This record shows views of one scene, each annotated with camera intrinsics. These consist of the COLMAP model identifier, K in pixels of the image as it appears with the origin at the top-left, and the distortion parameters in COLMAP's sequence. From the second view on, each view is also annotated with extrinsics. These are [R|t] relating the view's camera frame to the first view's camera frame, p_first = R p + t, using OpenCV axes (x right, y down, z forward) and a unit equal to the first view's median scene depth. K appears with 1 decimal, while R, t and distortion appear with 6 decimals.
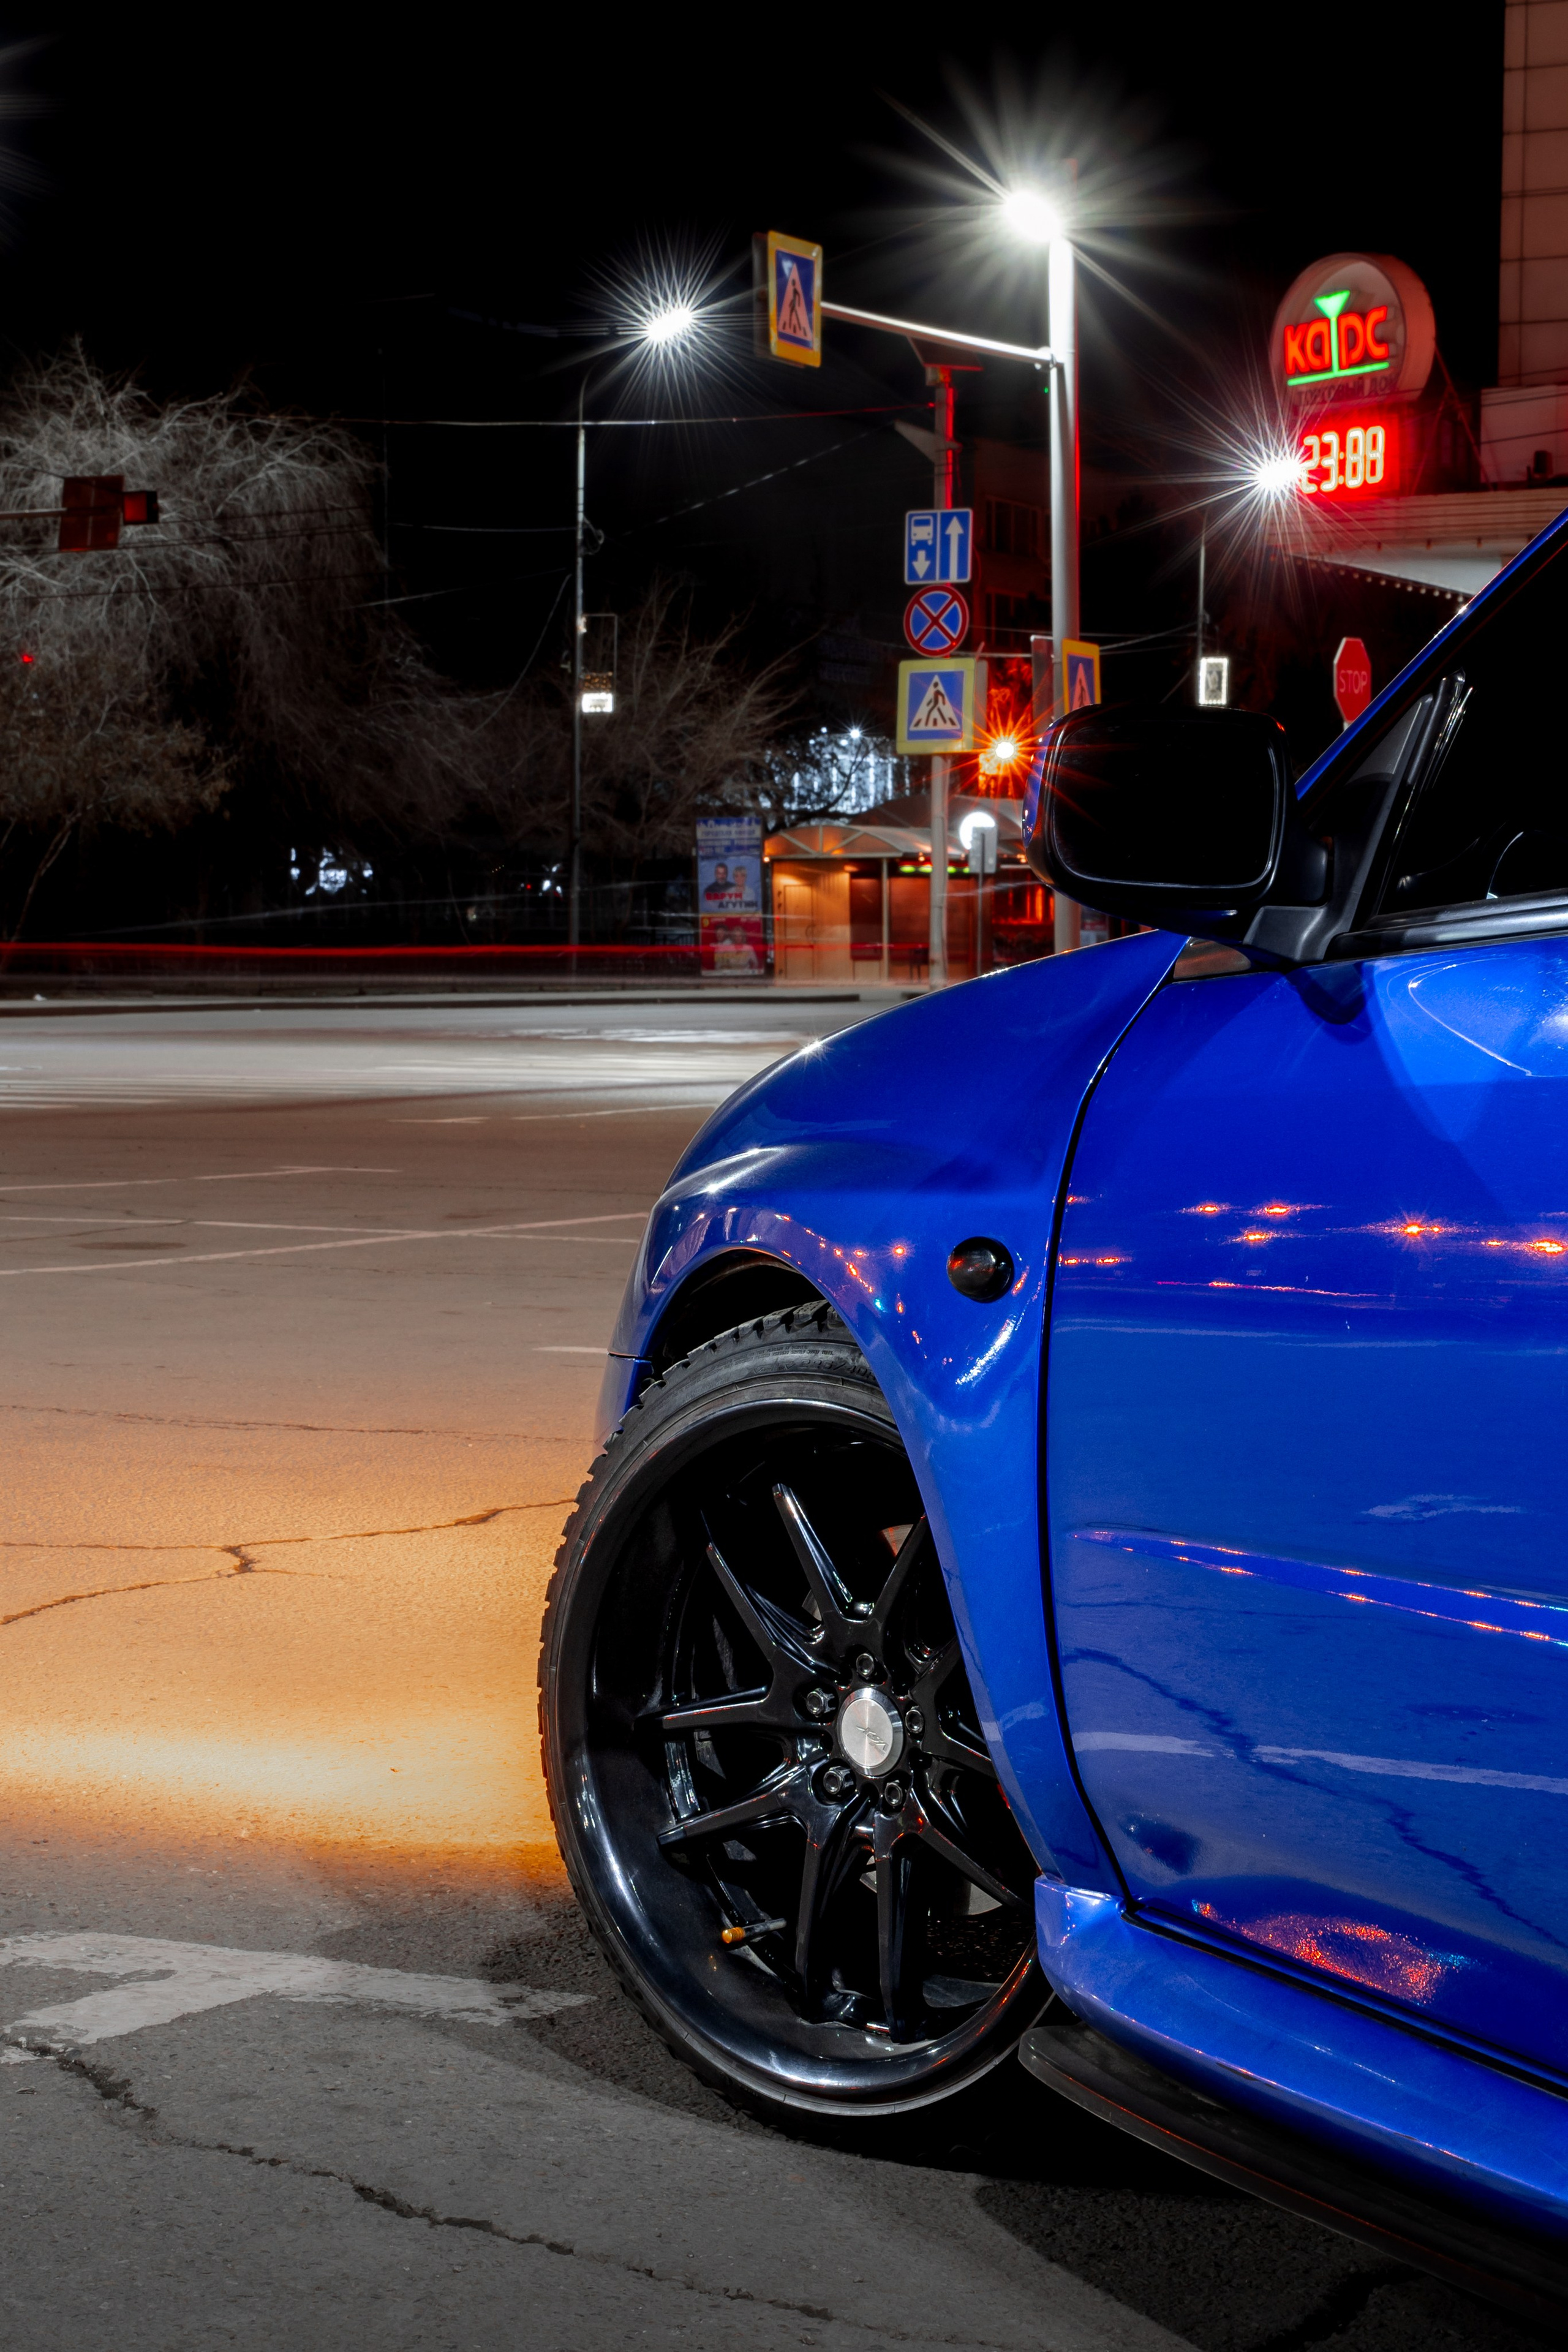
lens RADIAL K [[4733.4, 0, 754.9], [0, 4733.4, 1211.8], [0, 0, 1]] dist [0.205000, -0.060112]
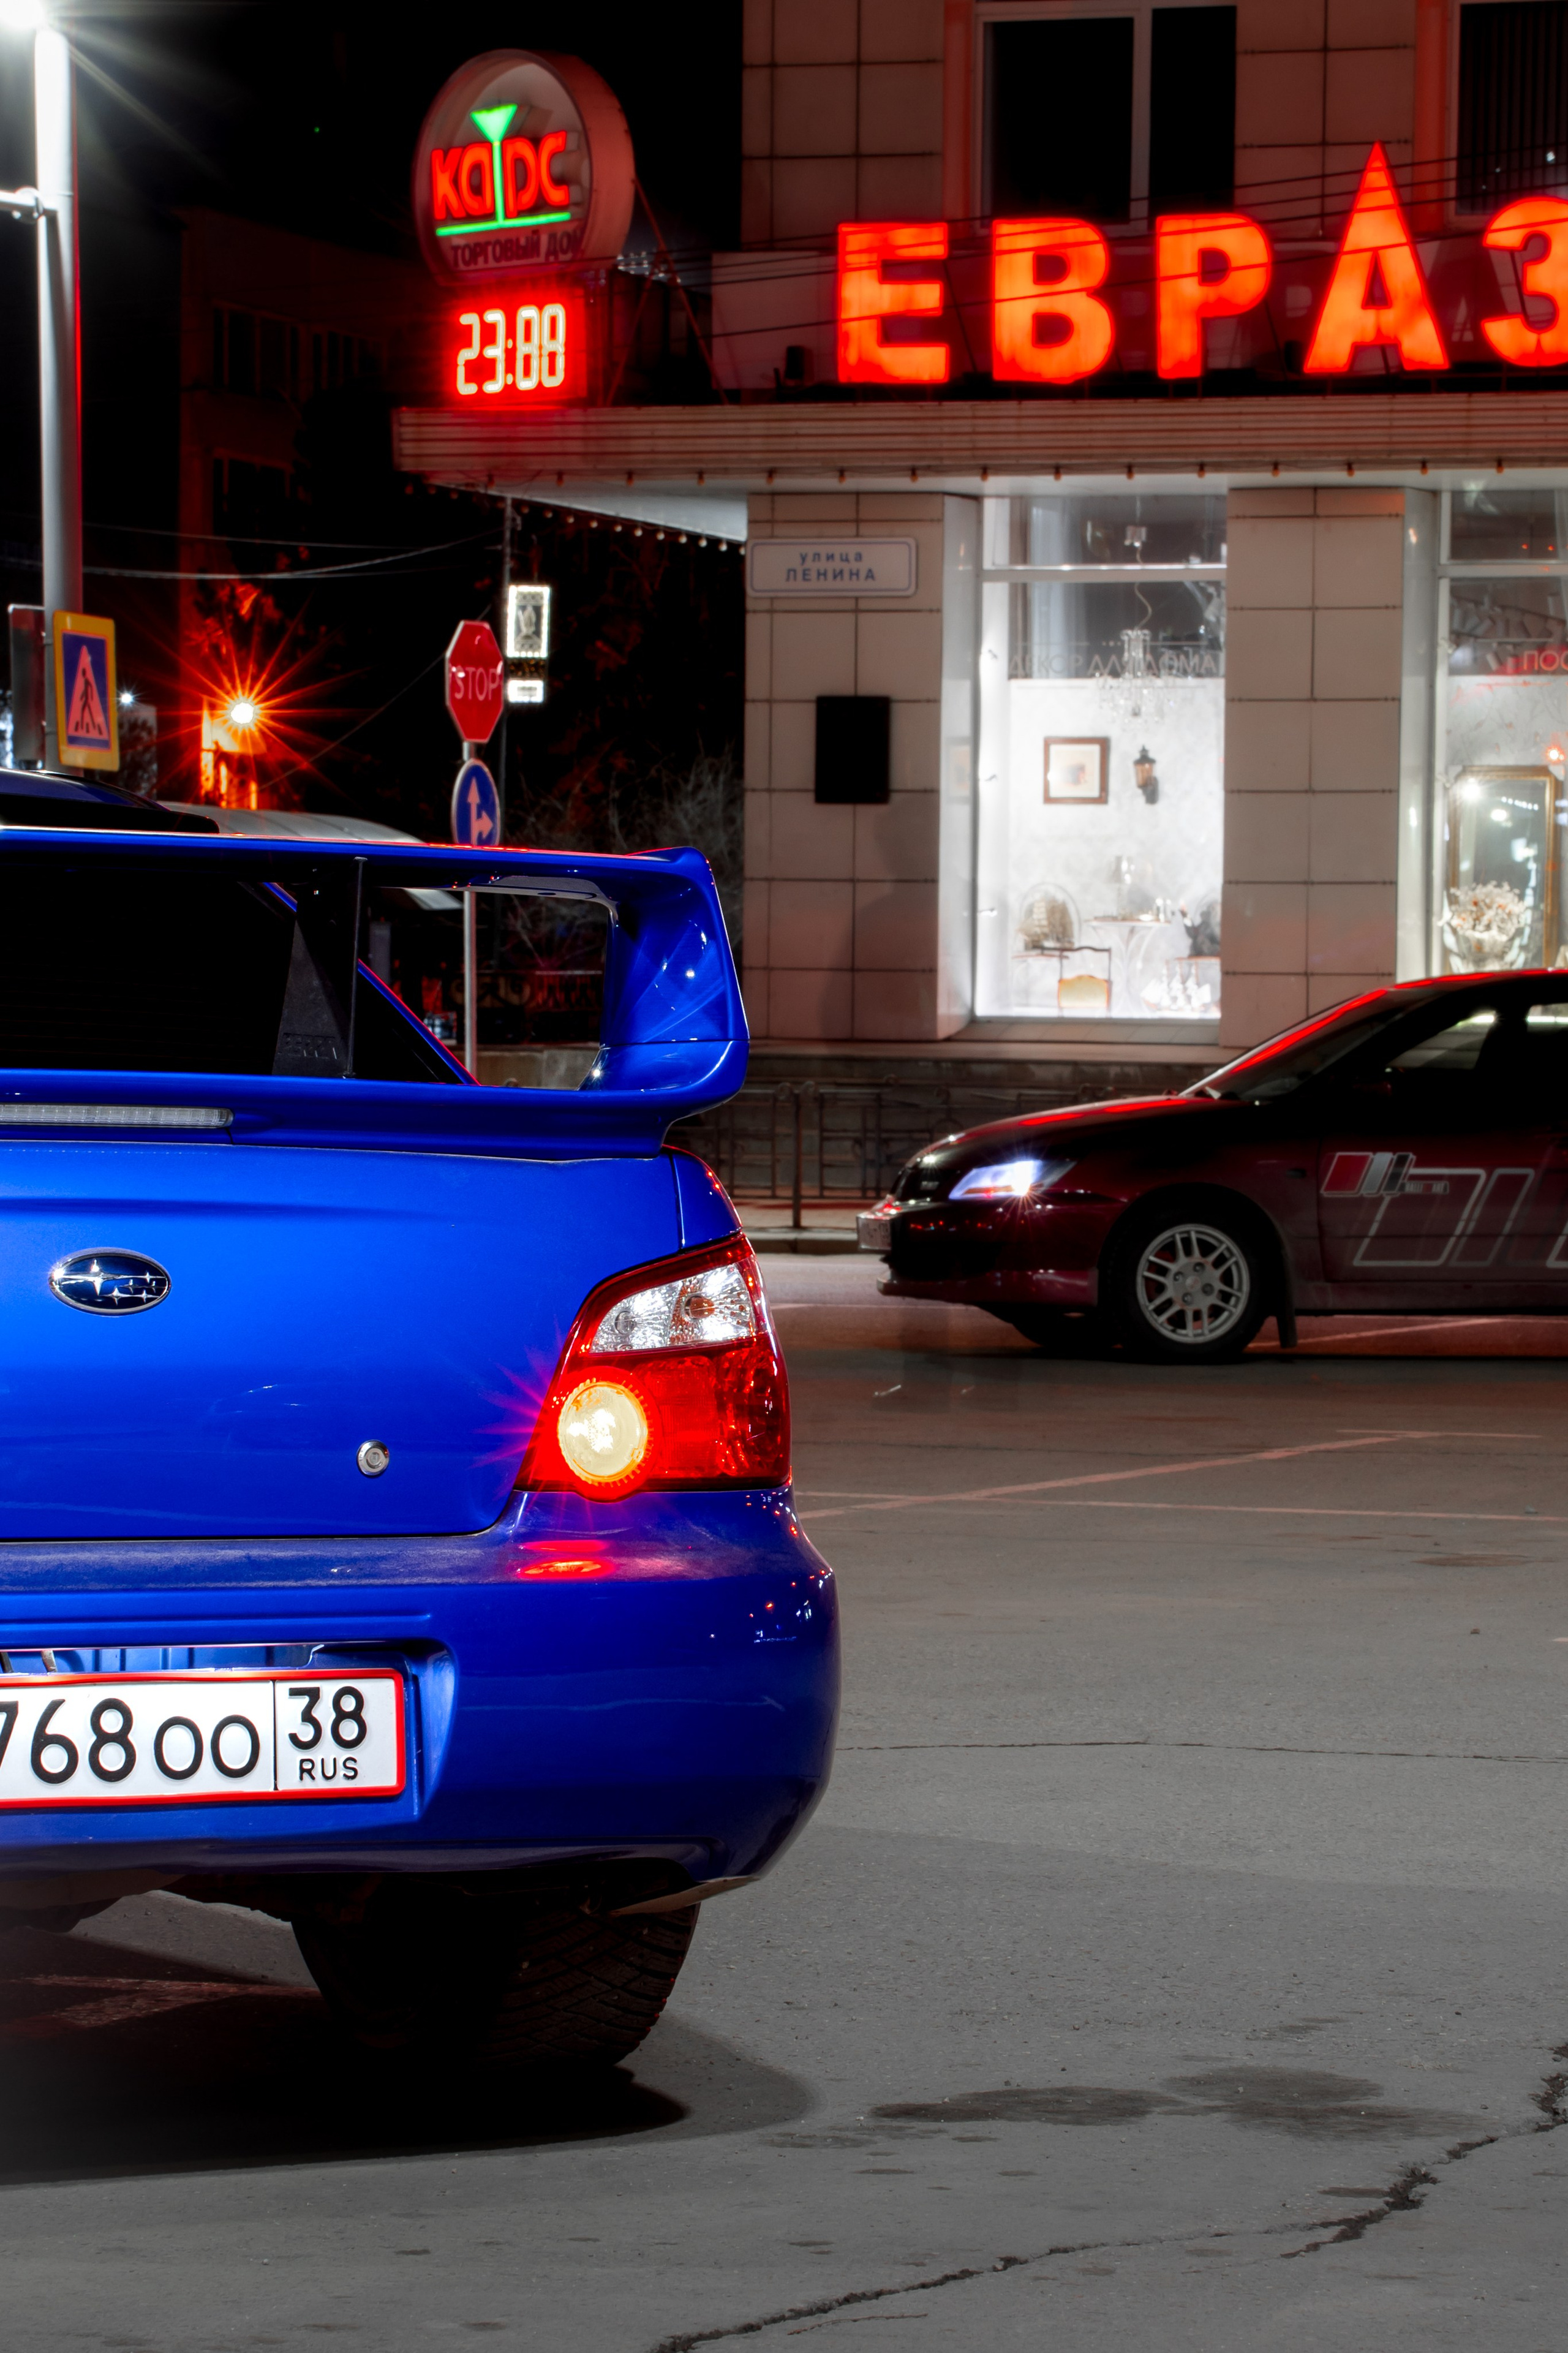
lens RADIAL K [[8034.6, 0, 784.0], [0, 8034.6, 1176.5], [0, 0, 1]] dist [0.549437, 2.525529]
pose [[0.994520, 0.011093, 0.103957, 0.048175], [-0.007317, 0.999302, -0.036630, 0.003569], [-0.104291, 0.035669, 0.993907, -0.172828]]
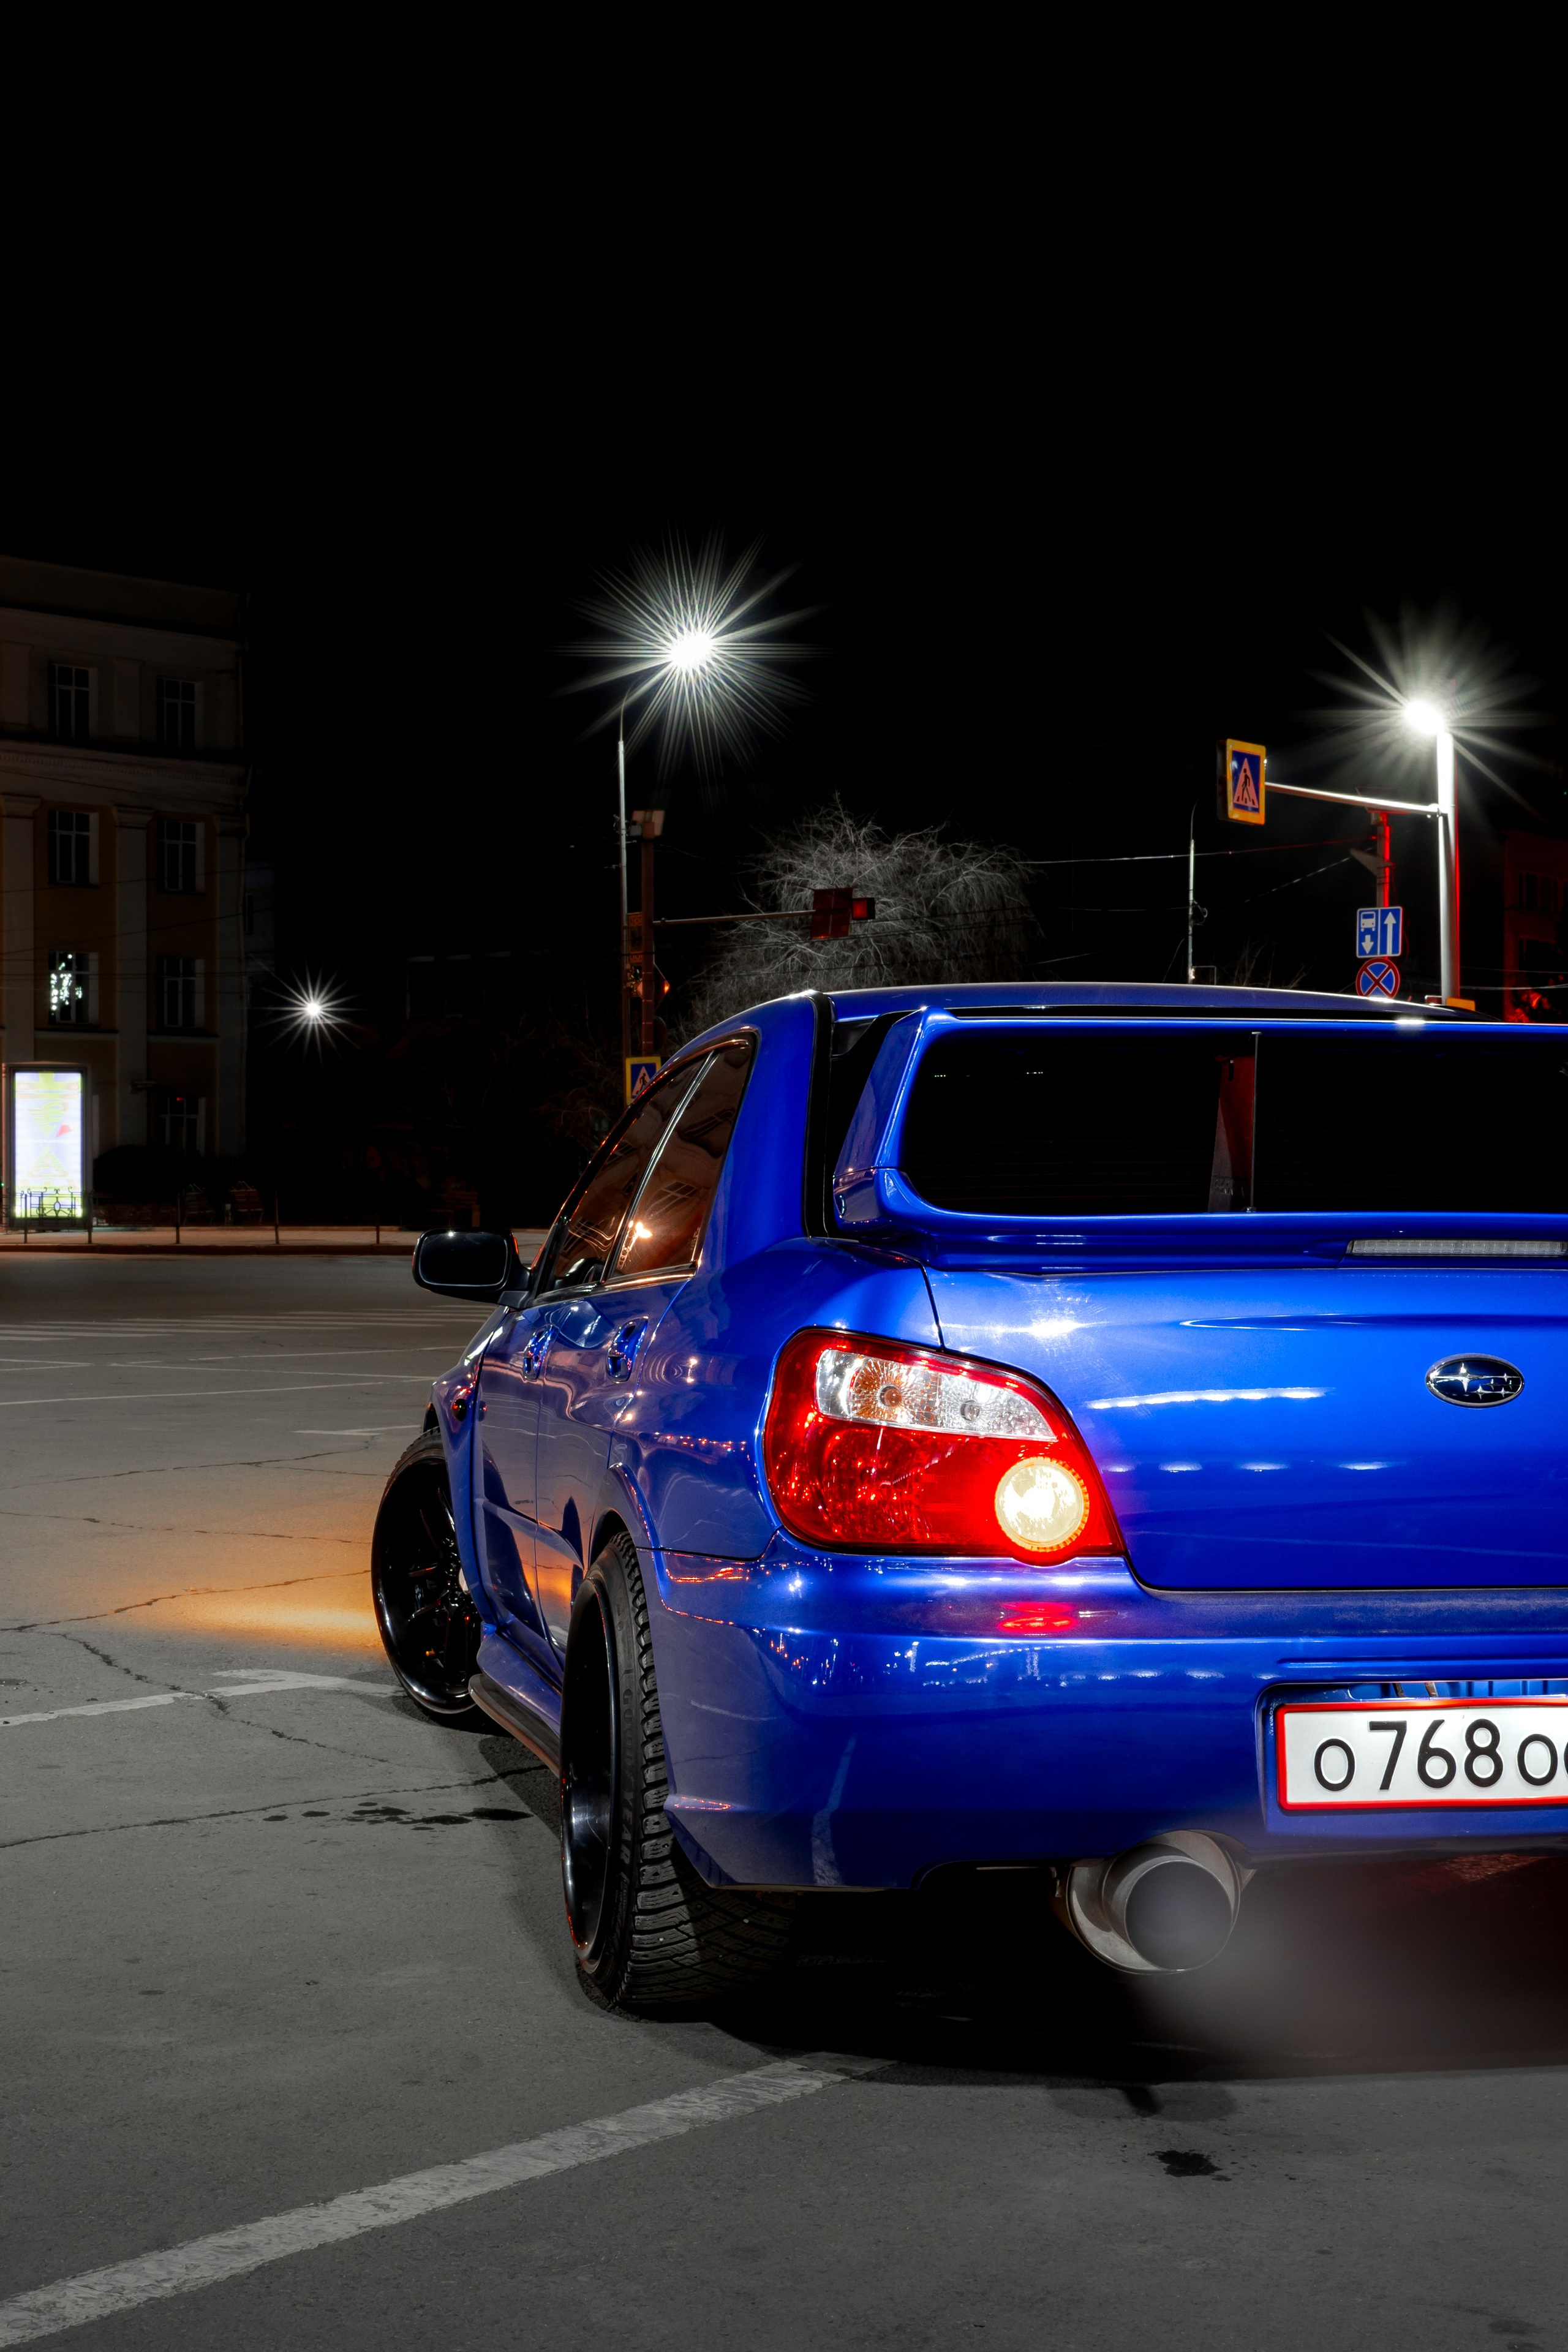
lens RADIAL K [[3456.2, 0, 784.0], [0, 3456.2, 1176.0], [0, 0, 1]] dist [0.008664, 0.001489]
pose [[0.984450, -0.001363, -0.175659, 0.050037], [-0.009059, 0.998245, -0.058518, -0.000708], [0.175431, 0.059199, 0.982710, -0.085648]]
